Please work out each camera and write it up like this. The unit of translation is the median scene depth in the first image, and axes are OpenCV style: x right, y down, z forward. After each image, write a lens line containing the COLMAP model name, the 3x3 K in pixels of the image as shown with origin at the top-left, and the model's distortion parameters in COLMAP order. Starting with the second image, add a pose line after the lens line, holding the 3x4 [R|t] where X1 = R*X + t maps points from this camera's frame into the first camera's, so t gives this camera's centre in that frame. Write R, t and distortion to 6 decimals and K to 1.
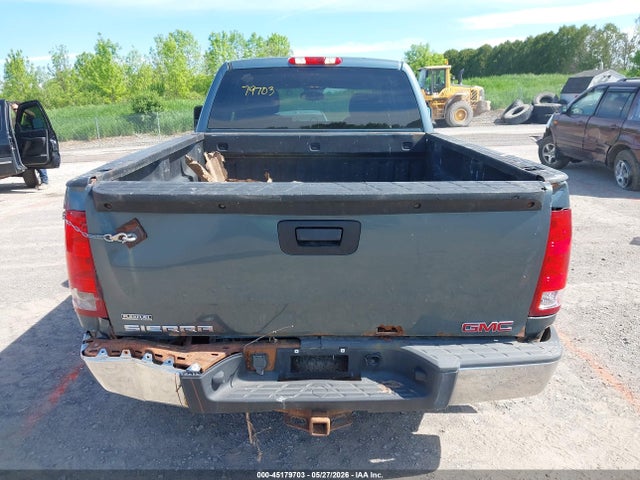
lens RADIAL K [[487.2, 0, 311.7], [0, 487.2, 254.2], [0, 0, 1]] dist [0.000946, -0.002832]
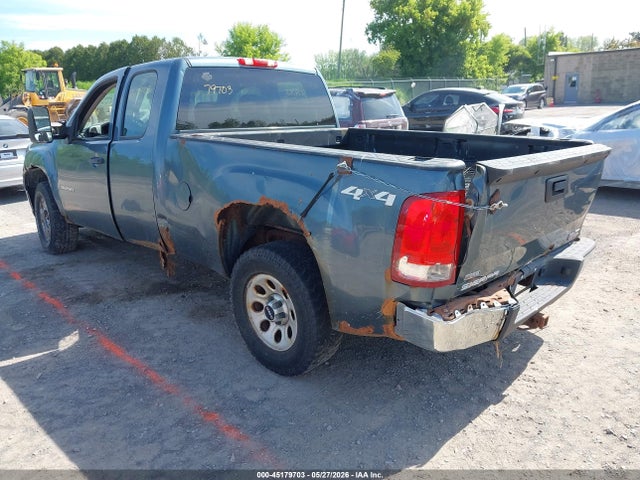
lens RADIAL K [[497.1, 0, 306.5], [0, 497.1, 250.7], [0, 0, 1]] dist [0.065922, -0.113703]
pose [[0.702819, -0.193814, 0.684457, -0.106336], [0.211479, 0.975594, 0.059101, -0.006300], [-0.679207, 0.103211, 0.726654, 0.027156]]
